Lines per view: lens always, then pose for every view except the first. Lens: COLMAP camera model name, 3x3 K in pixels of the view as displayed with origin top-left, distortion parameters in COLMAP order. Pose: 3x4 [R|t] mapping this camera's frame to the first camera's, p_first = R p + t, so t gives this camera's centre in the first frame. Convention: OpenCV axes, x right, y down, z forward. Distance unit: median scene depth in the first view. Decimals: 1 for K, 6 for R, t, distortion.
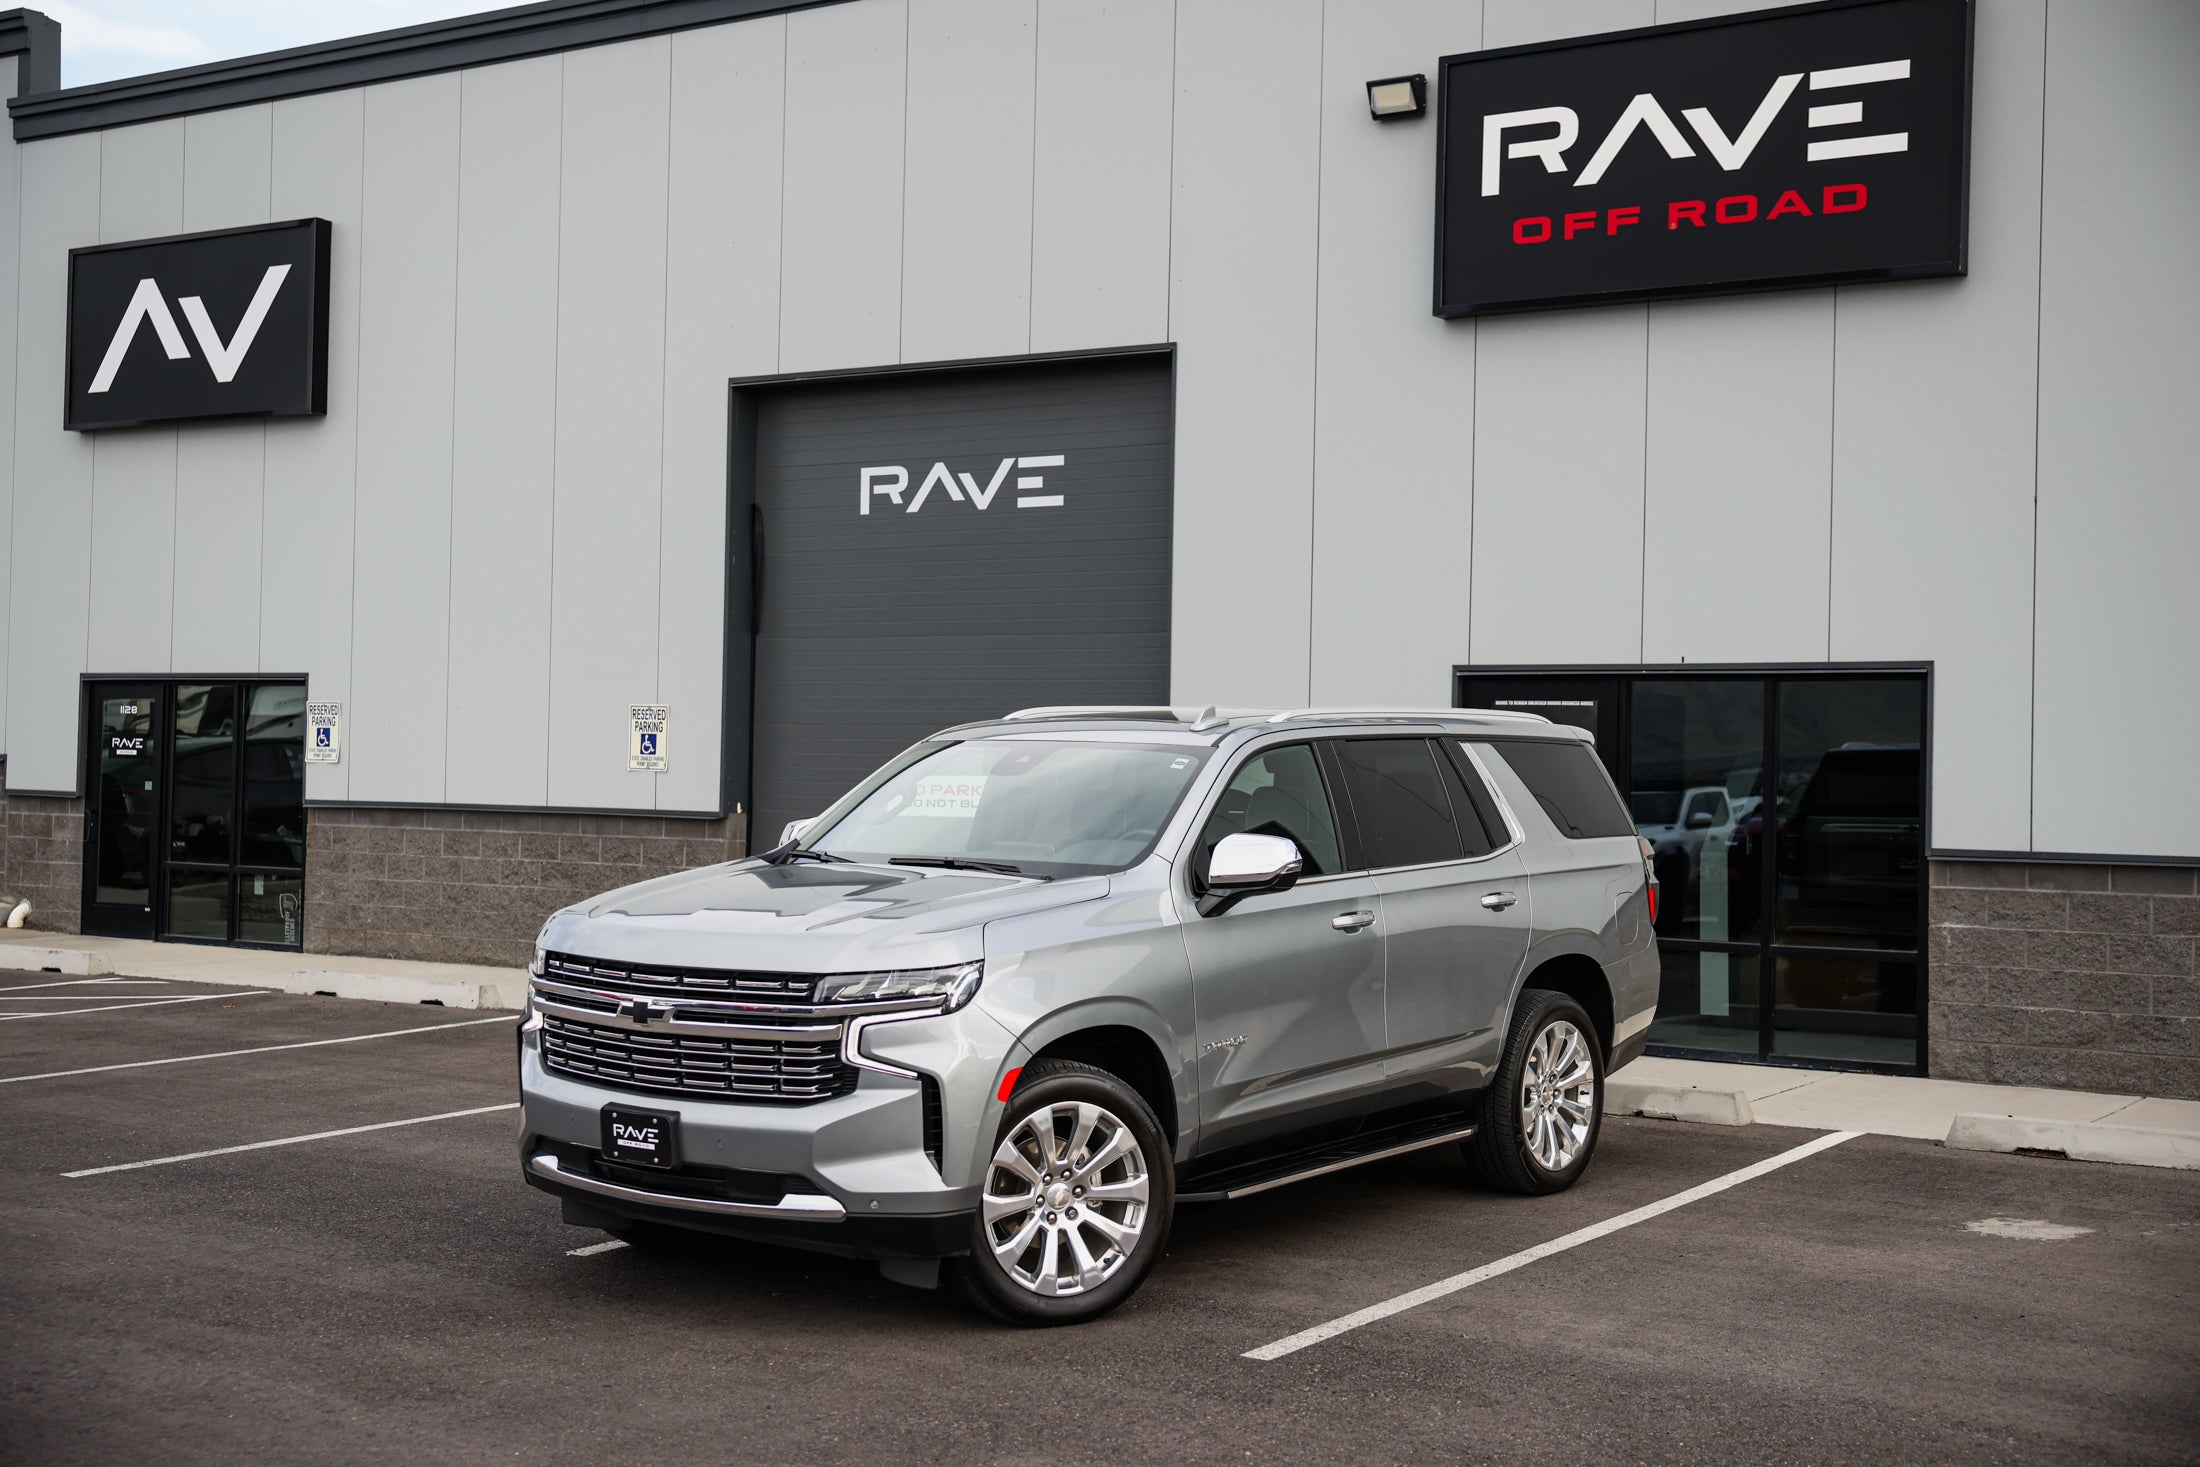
lens RADIAL K [[2626.8, 0, 1100.0], [0, 2626.8, 733.5], [0, 0, 1]] dist [0.053846, -0.007055]
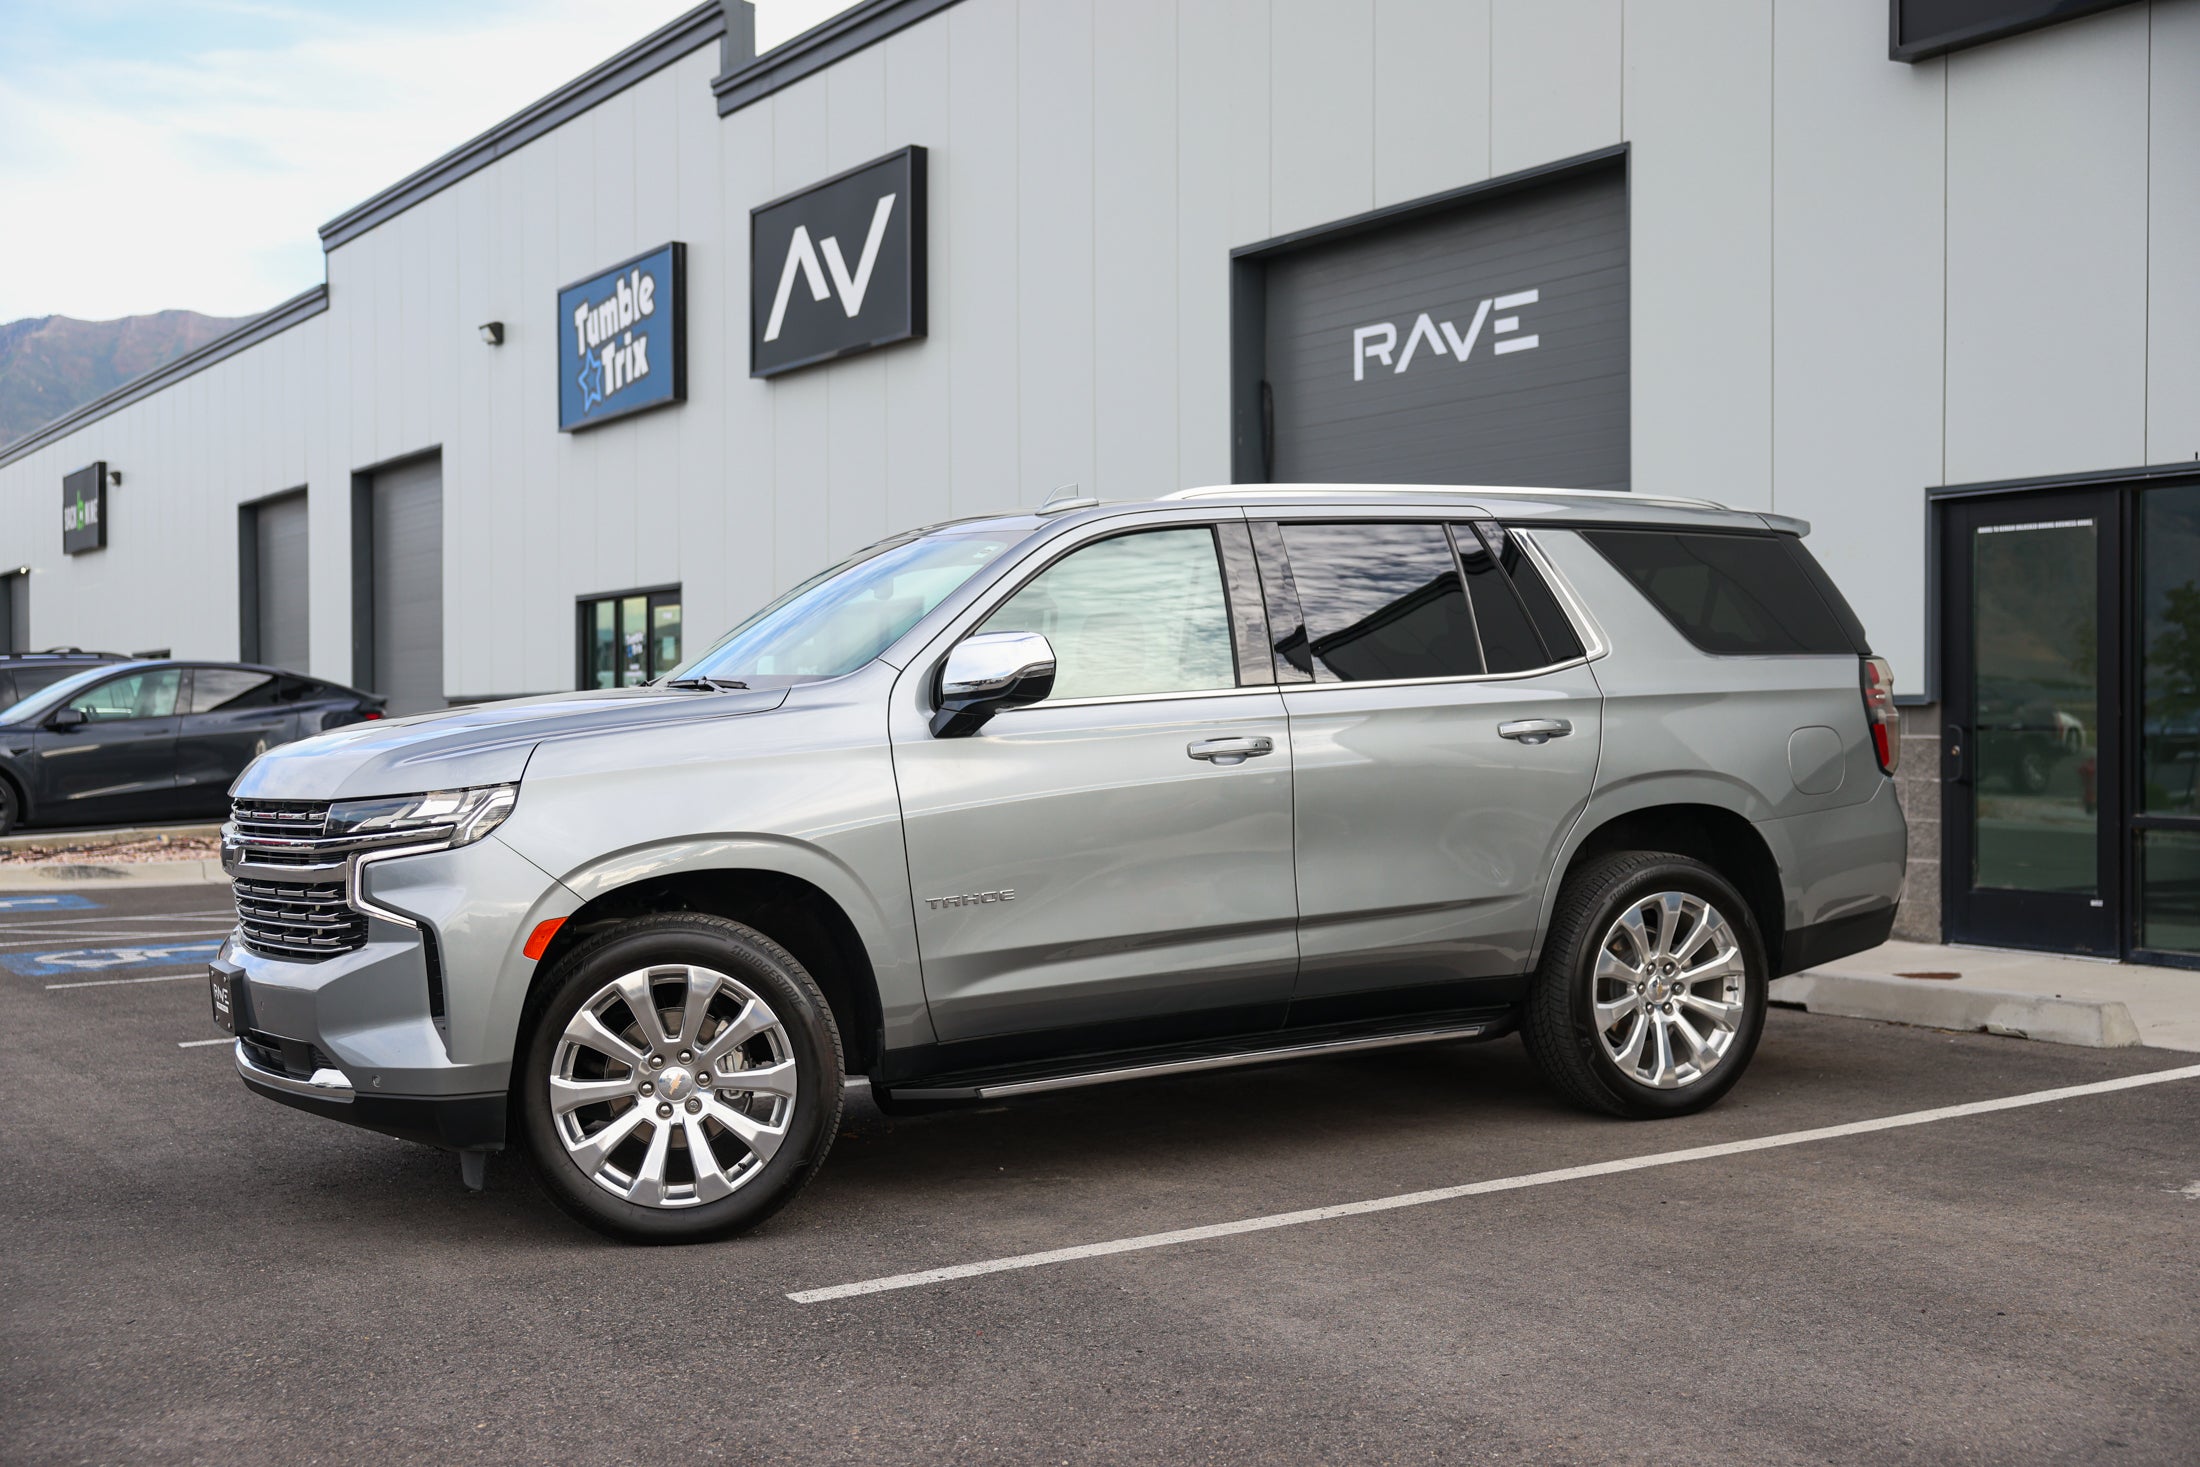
lens RADIAL K [[2509.3, 0, 1100.0], [0, 2509.3, 733.5], [0, 0, 1]] dist [-0.016624, -0.036431]
pose [[0.915486, -0.025570, -0.401537, 0.311387], [0.032287, 0.999429, 0.009968, 0.050725], [0.401053, -0.022090, 0.915788, 0.273361]]
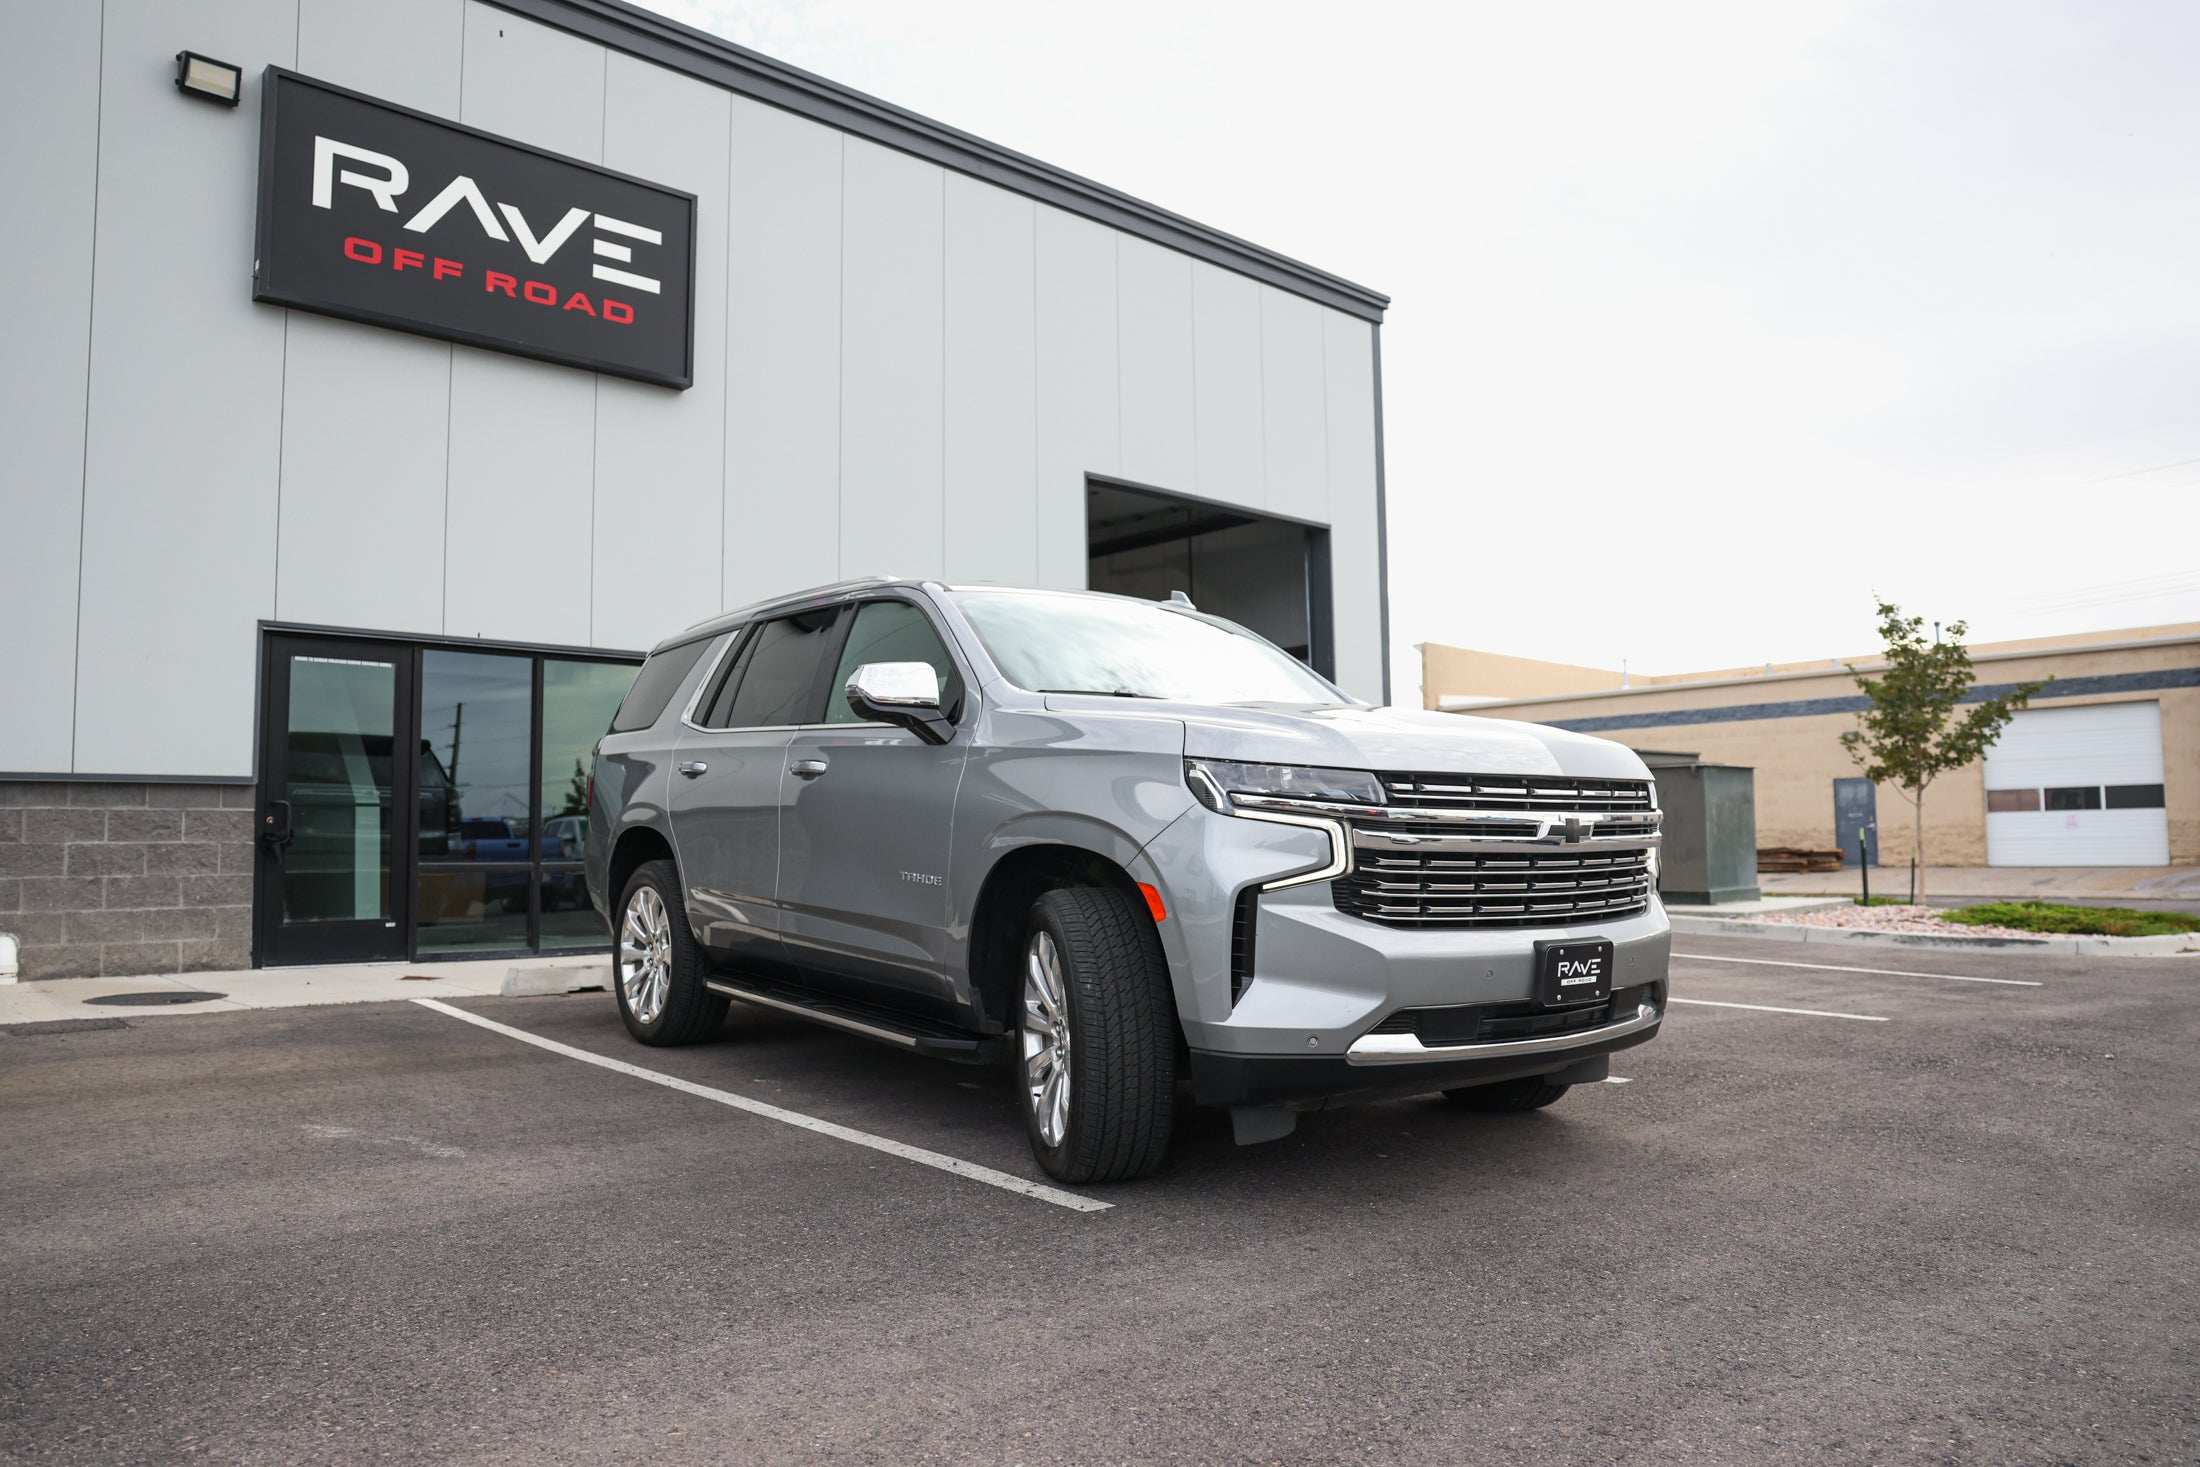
lens RADIAL K [[1509.7, 0, 1100.0], [0, 1509.7, 733.5], [0, 0, 1]] dist [-0.121794, 0.104445]
pose [[0.254853, 0.052685, 0.965543, -0.520673], [-0.004327, 0.998567, -0.053344, 0.075293], [-0.966970, 0.009417, 0.254716, 0.765502]]
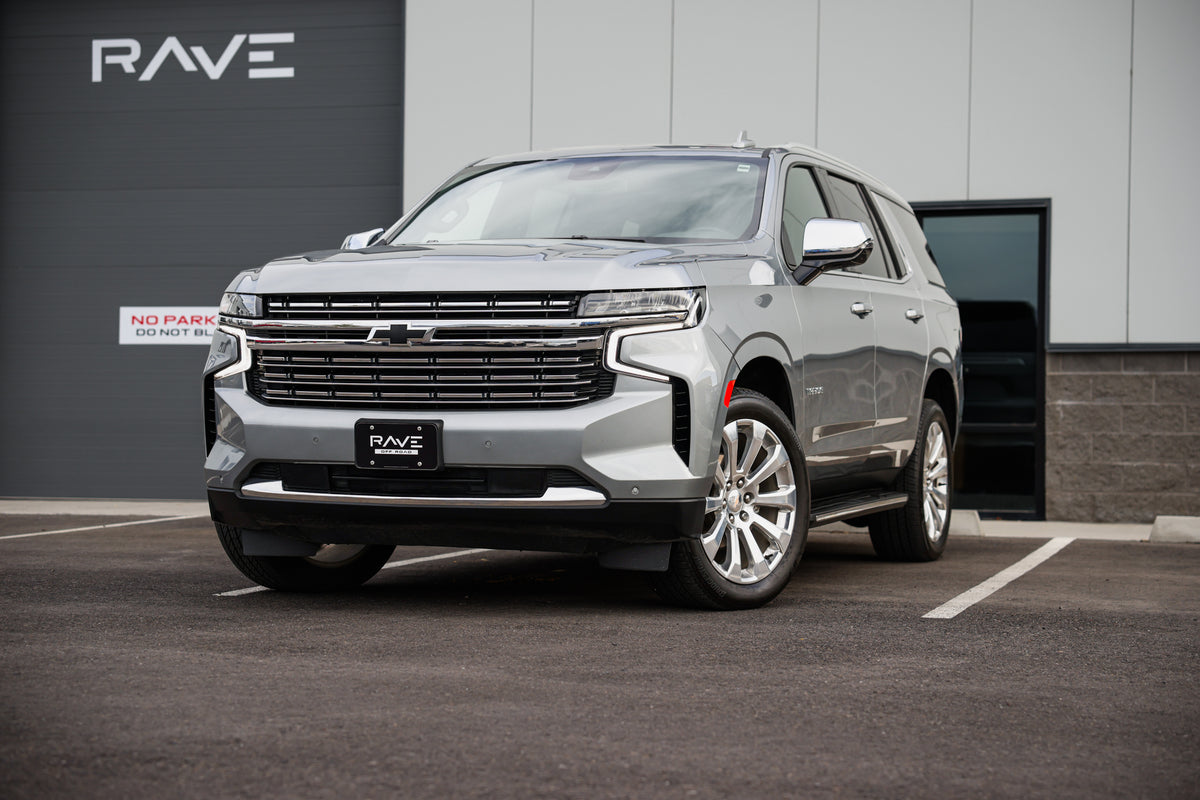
lens RADIAL K [[2115.5, 0, 613.0], [0, 2115.5, 398.7], [0, 0, 1]] dist [0.218151, 0.022498]
pose [[0.955670, 0.002236, 0.294430, -0.262453], [-0.000331, 0.999979, -0.006520, 0.103883], [-0.294439, 0.006133, 0.955651, 0.088012]]
